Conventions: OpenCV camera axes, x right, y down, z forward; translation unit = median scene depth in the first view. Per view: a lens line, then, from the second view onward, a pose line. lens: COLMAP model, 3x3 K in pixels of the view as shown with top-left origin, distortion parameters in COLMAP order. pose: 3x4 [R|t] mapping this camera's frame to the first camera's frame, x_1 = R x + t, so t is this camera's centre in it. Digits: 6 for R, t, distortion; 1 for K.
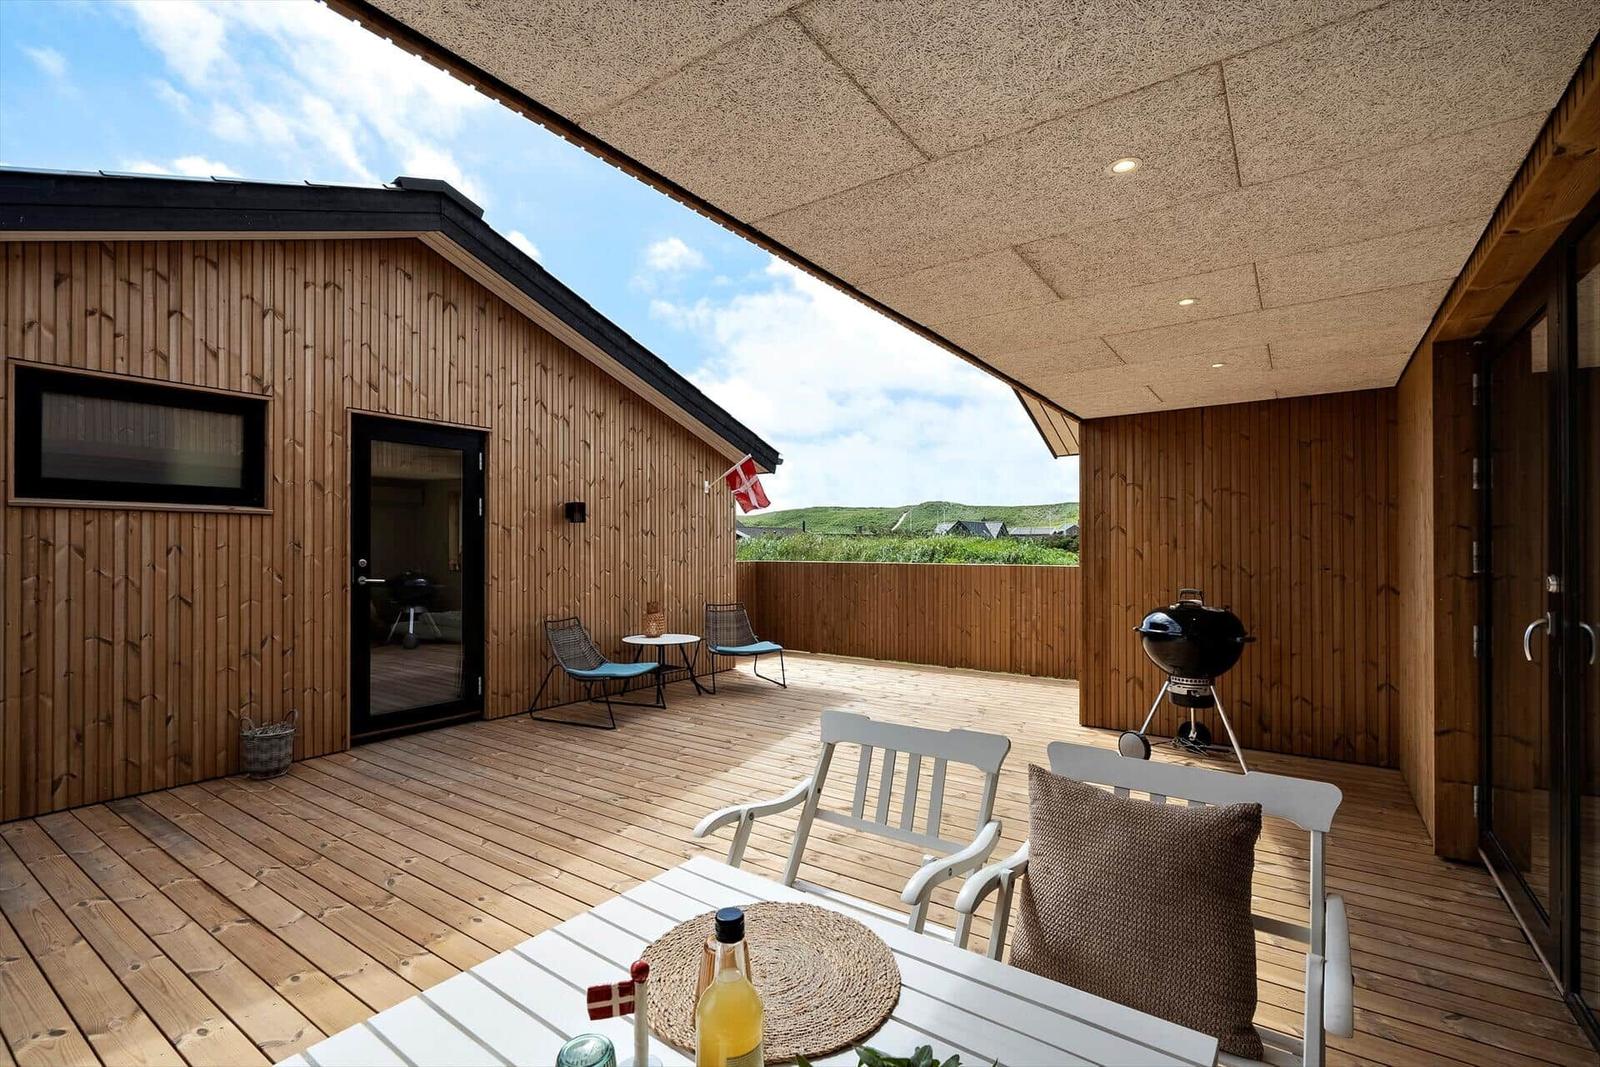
lens RADIAL K [[733.3, 0, 800.0], [0, 733.3, 533.5], [0, 0, 1]] dist [-0.000054, -0.000030]
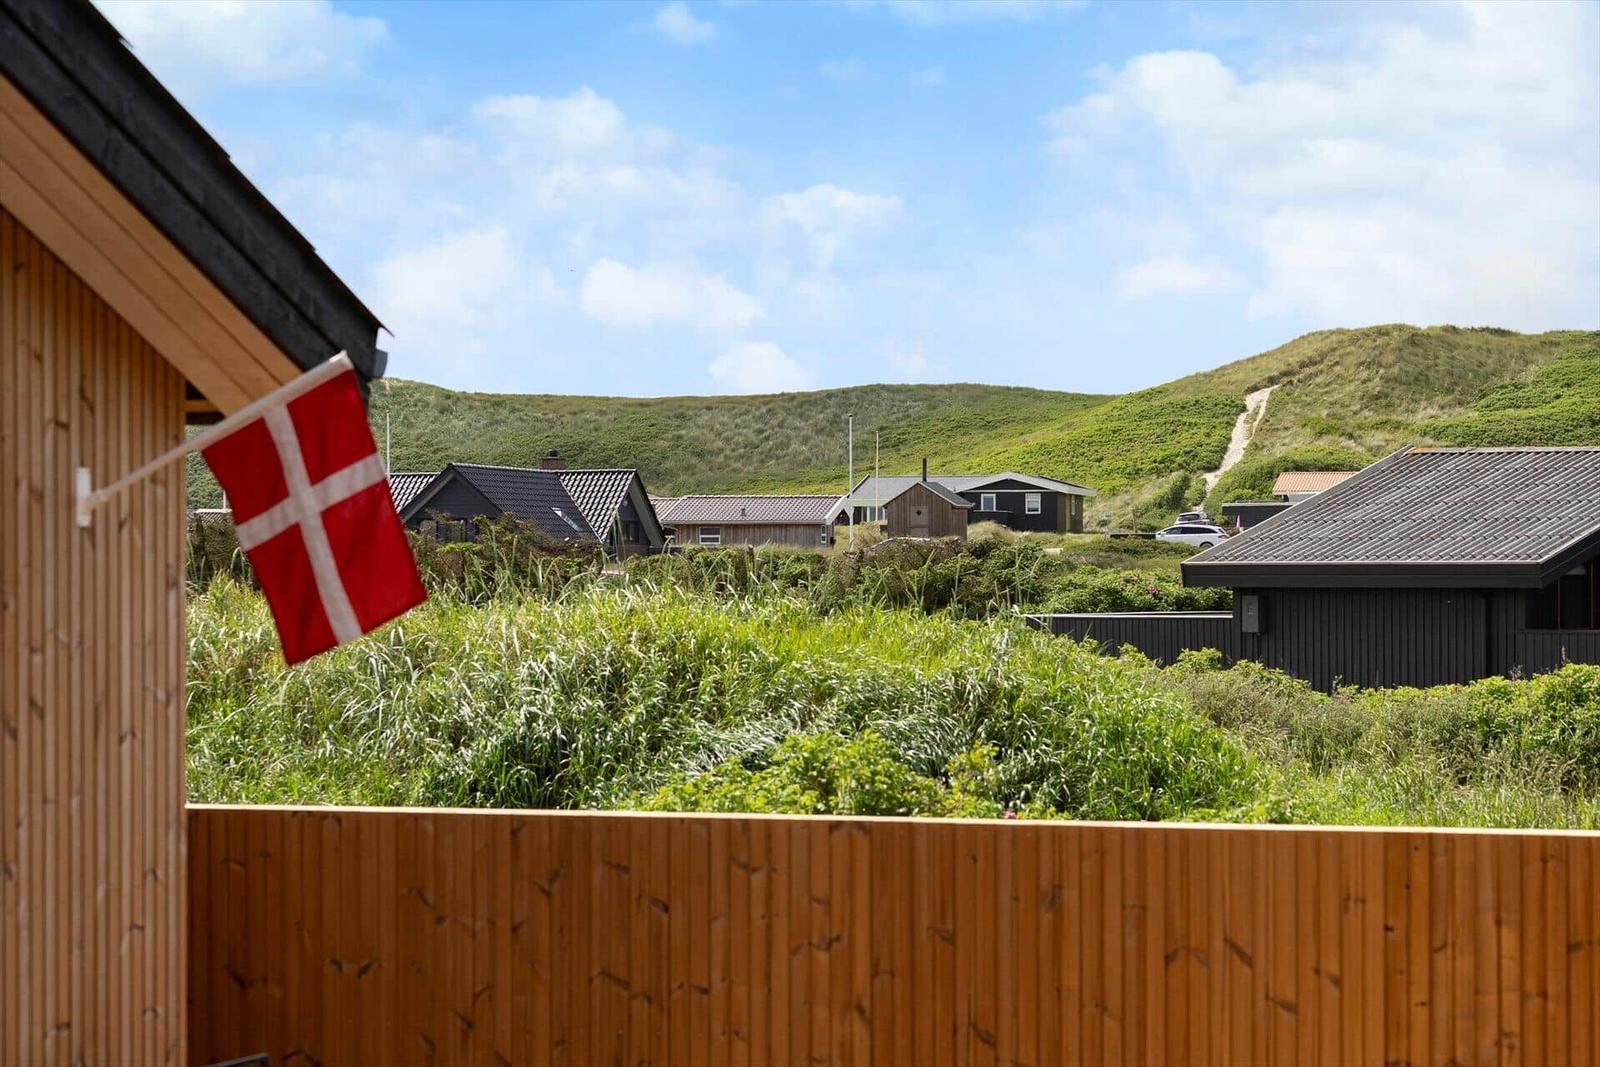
lens RADIAL K [[3279.9, 0, 800.0], [0, 3279.9, 533.5], [0, 0, 1]] dist [0.053437, 0.147299]
pose [[0.940079, -0.002692, 0.340947, -0.326529], [-0.000851, 0.999947, 0.010243, -0.081311], [-0.340957, -0.009920, 0.940027, 0.093815]]
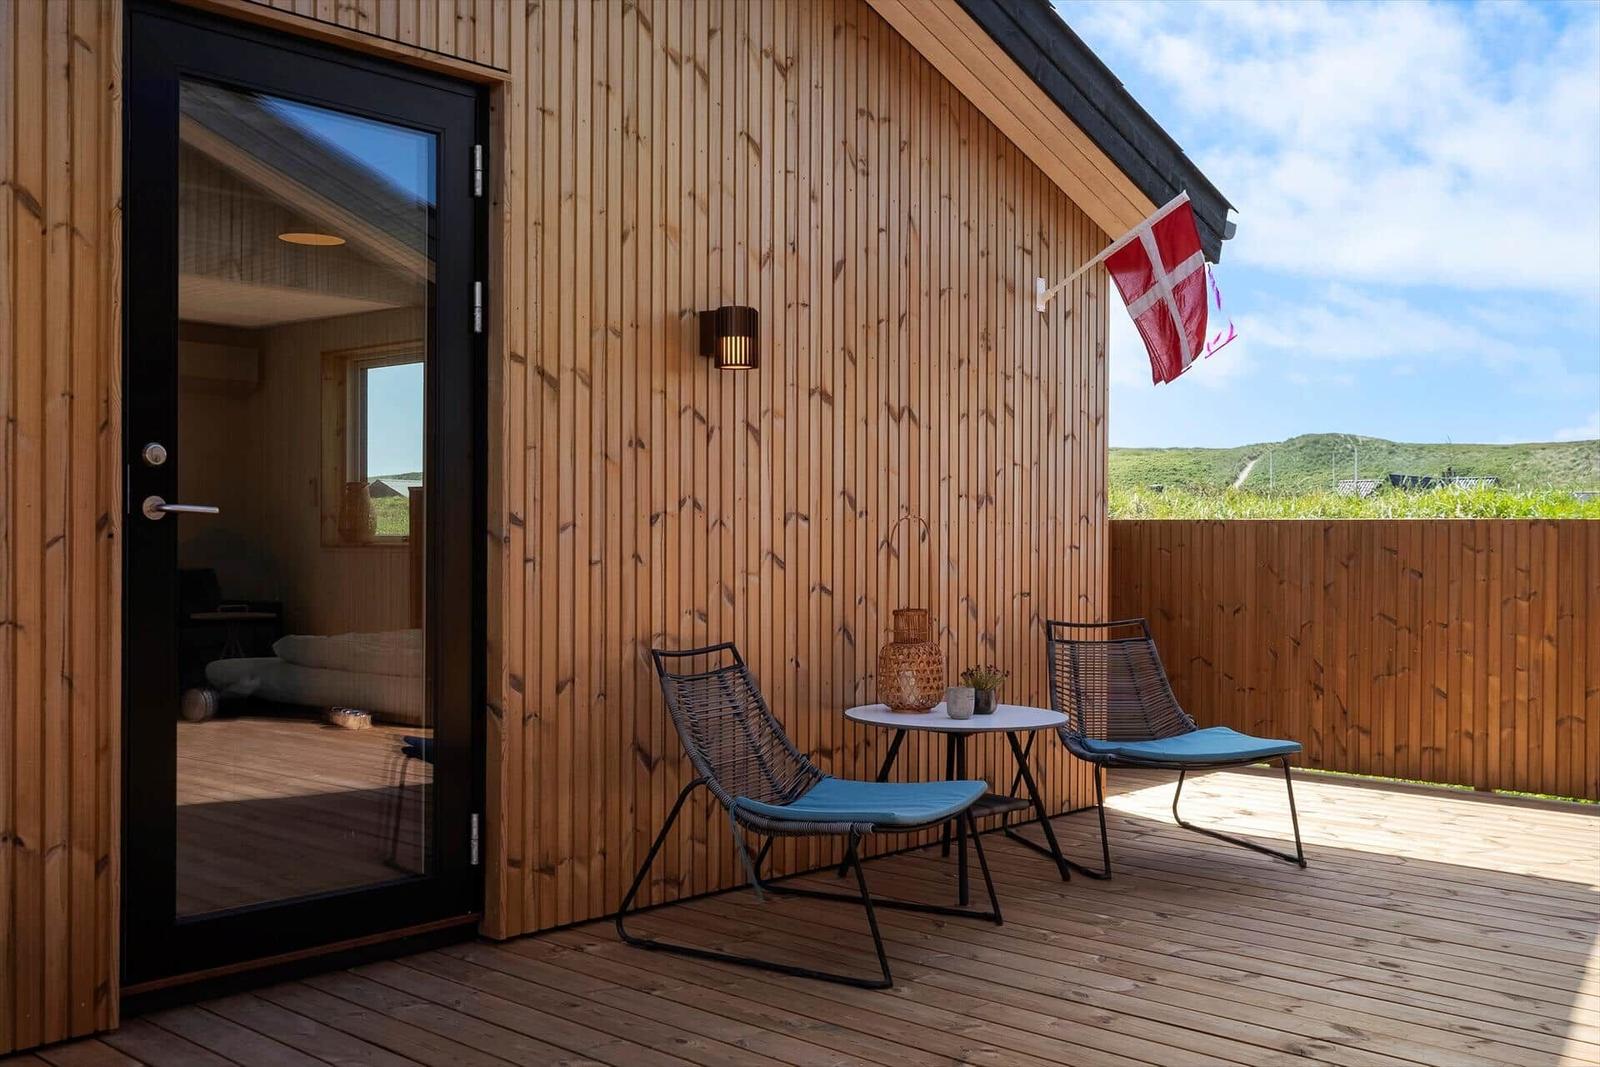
lens RADIAL K [[1574.6, 0, 800.0], [0, 1574.6, 533.5], [0, 0, 1]] dist [-0.001033, 0.016831]
pose [[0.992328, 0.005723, -0.123500, -0.192668], [-0.003874, 0.999877, 0.015208, 0.053523], [0.123572, -0.014613, 0.992228, 0.291646]]
